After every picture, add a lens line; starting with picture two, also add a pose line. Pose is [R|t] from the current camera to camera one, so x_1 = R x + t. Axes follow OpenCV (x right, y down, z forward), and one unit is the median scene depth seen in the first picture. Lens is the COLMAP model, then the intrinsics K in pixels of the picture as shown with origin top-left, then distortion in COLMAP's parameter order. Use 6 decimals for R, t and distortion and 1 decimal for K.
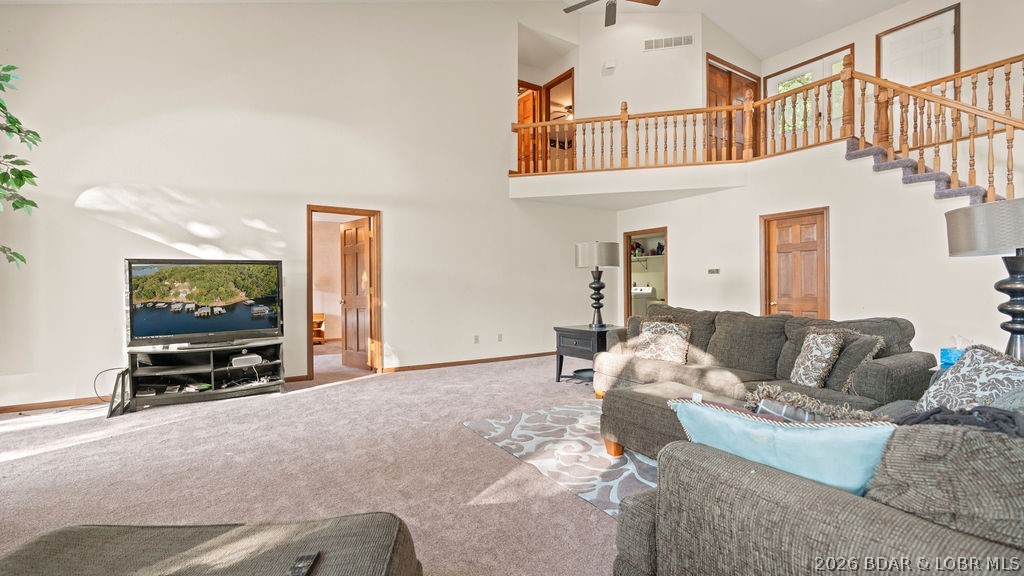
lens RADIAL K [[467.2, 0, 512.0], [0, 467.2, 284.5], [0, 0, 1]] dist [-0.008545, 0.003765]
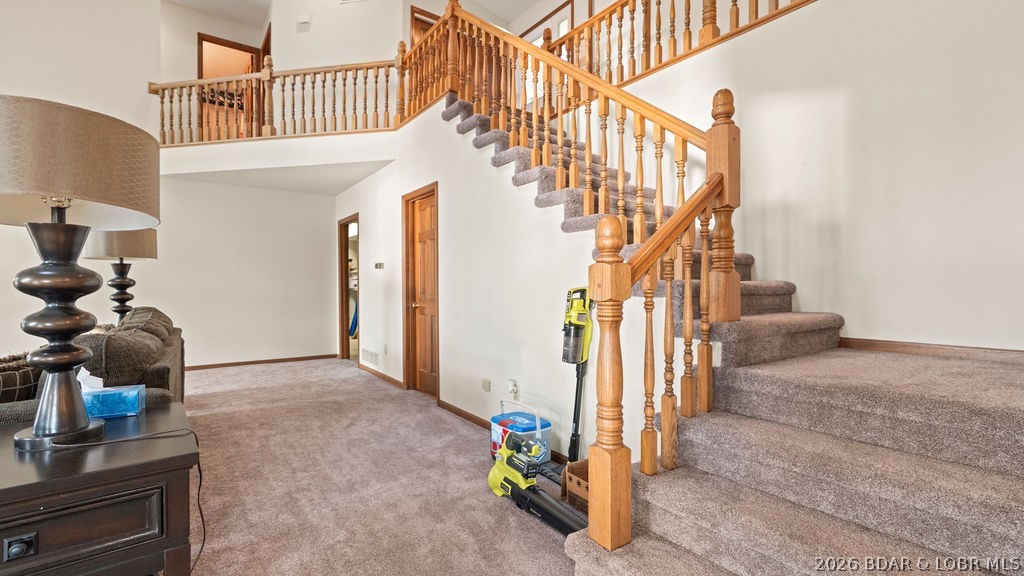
lens RADIAL K [[467.2, 0, 515.1], [0, 467.2, 285.2], [0, 0, 1]] dist [-0.008545, 0.003765]
pose [[0.998829, -0.003106, 0.048282, 0.785329], [0.002885, 0.999985, 0.004654, 0.004425], [-0.048295, -0.004509, 0.998823, 0.213313]]
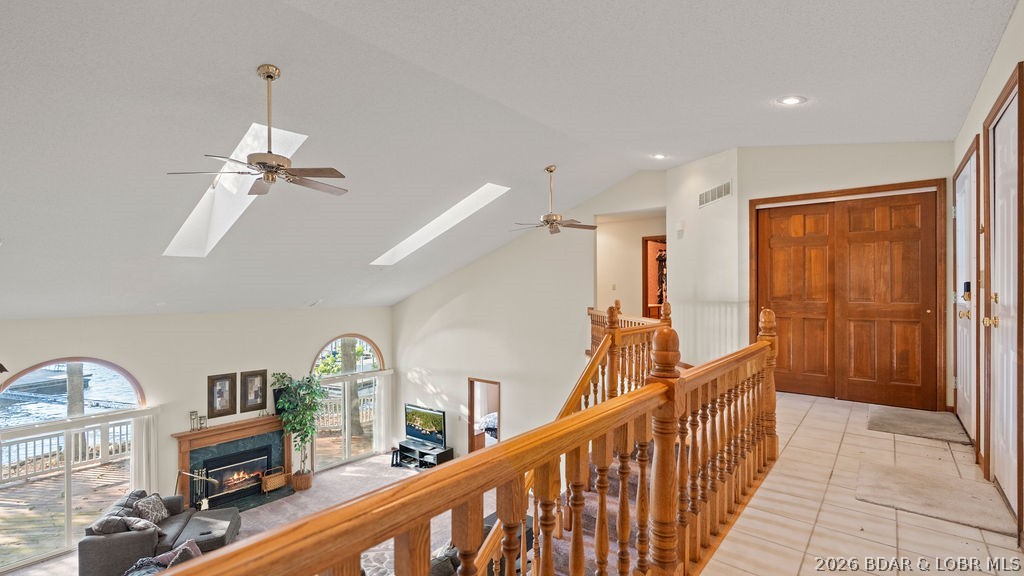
lens RADIAL K [[467.2, 0, 518.7], [0, 467.2, 289.2], [0, 0, 1]] dist [-0.008545, 0.003765]
pose [[0.302122, 0.000878, -0.953269, 1.382341], [0.012118, 0.999915, 0.004762, -0.535987], [0.953192, -0.012990, 0.302086, 0.653872]]
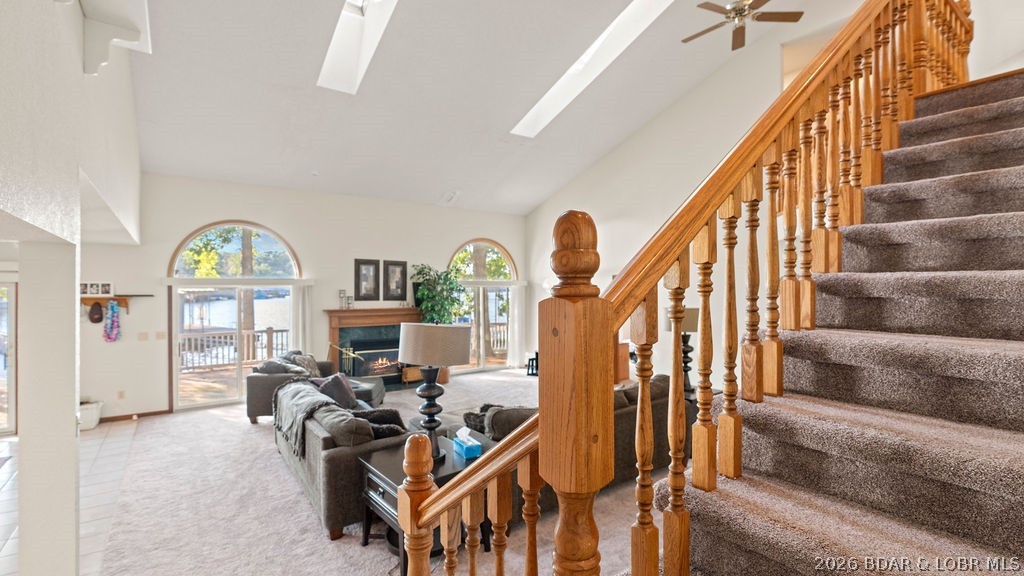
lens RADIAL K [[467.2, 0, 512.3], [0, 467.2, 287.4], [0, 0, 1]] dist [-0.008545, 0.003765]
pose [[0.054798, -0.000818, -0.998497, 1.186439], [0.013354, 0.999911, -0.000087, -0.139039], [0.998408, -0.013329, 0.054804, 0.573312]]
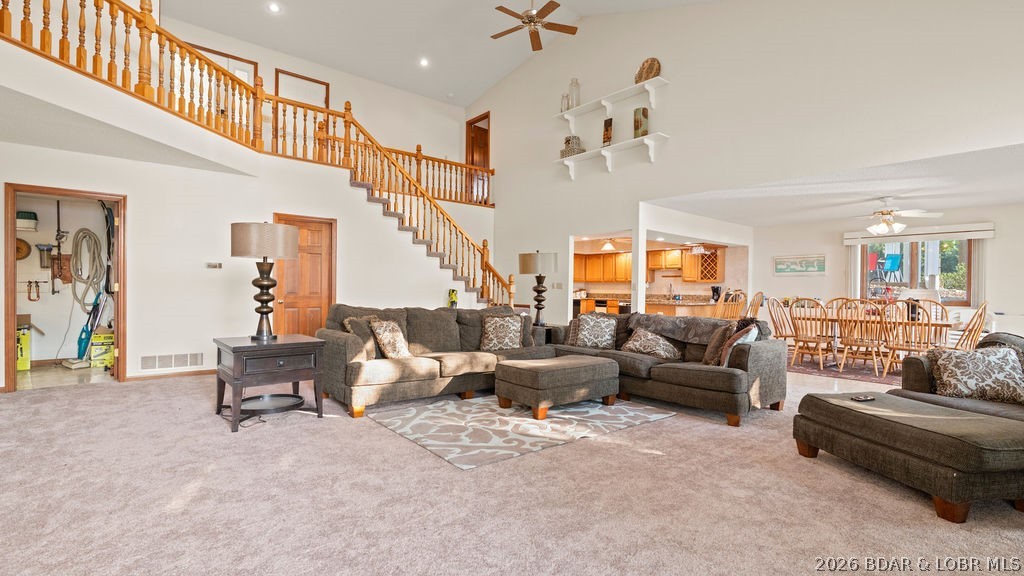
lens RADIAL K [[467.2, 0, 516.7], [0, 467.2, 288.2], [0, 0, 1]] dist [-0.008545, 0.003765]
pose [[-0.136253, -0.003638, 0.990667, -0.598824], [-0.025906, 0.999664, 0.000108, 0.000566], [-0.990335, -0.025650, -0.136302, 0.707125]]
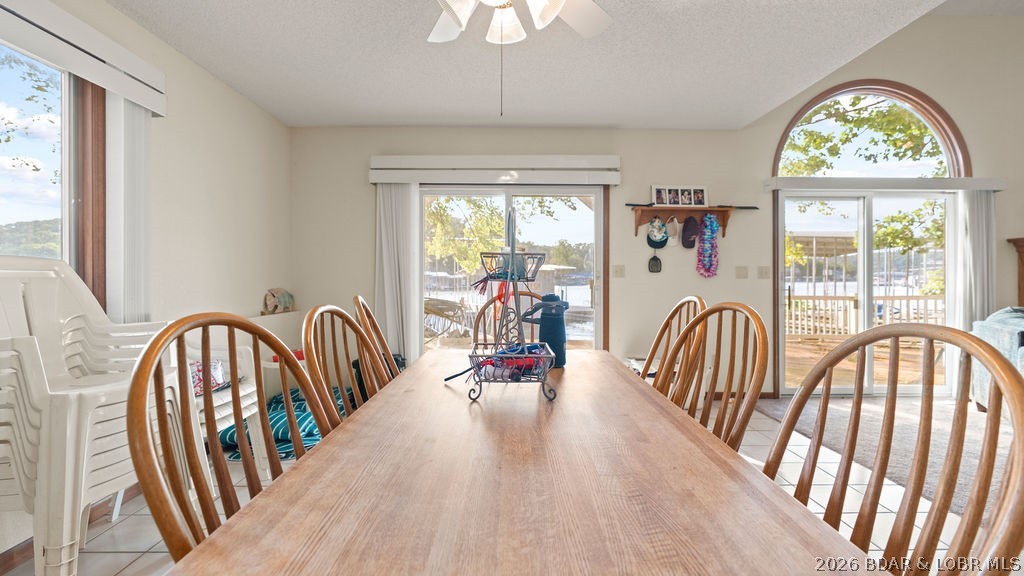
lens RADIAL K [[467.2, 0, 507.0], [0, 467.2, 280.4], [0, 0, 1]] dist [-0.008545, 0.003765]
pose [[-0.531686, 0.001977, -0.846940, 0.766980], [0.009242, 0.999951, -0.003467, -0.006603], [0.846891, -0.009671, -0.531678, -0.276199]]
